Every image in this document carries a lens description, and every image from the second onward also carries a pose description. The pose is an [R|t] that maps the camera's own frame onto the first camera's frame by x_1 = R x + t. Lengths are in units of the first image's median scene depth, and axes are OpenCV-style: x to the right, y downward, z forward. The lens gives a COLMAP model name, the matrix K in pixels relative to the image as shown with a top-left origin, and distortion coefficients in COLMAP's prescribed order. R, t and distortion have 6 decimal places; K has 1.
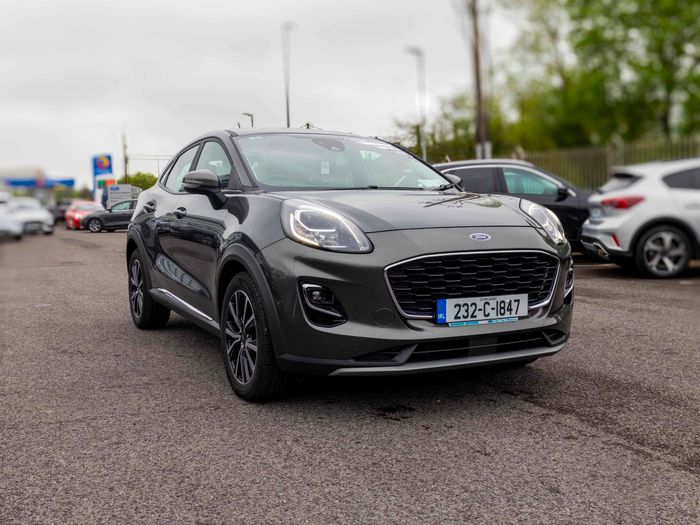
lens RADIAL K [[757.6, 0, 355.1], [0, 757.6, 267.2], [0, 0, 1]] dist [-0.005039, 0.000000]
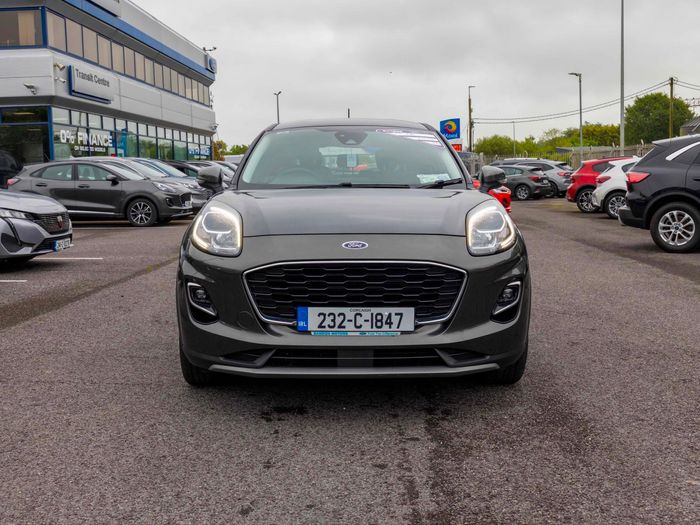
lens RADIAL K [[795.9, 0, 345.8], [0, 795.9, 257.4], [0, 0, 1]] dist [-0.004692, 0.000000]
pose [[0.888059, 0.053846, -0.456566, 0.624012], [-0.040086, 0.998404, 0.039778, -0.065037], [0.457979, -0.017024, 0.888800, 0.096721]]
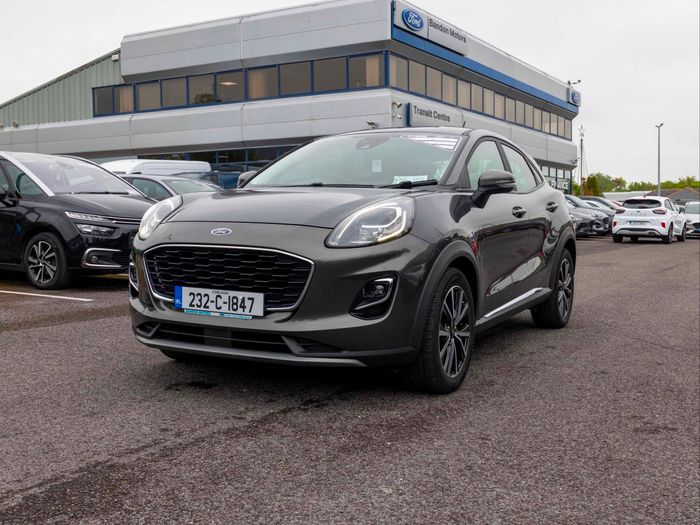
lens RADIAL K [[795.5, 0, 352.0], [0, 795.5, 262.6], [0, 0, 1]] dist [-0.009987, 0.000000]
pose [[0.567510, 0.072379, -0.820179, 1.169147], [-0.083716, 0.996039, 0.029972, -0.045885], [0.819099, 0.051652, 0.571322, 0.535724]]
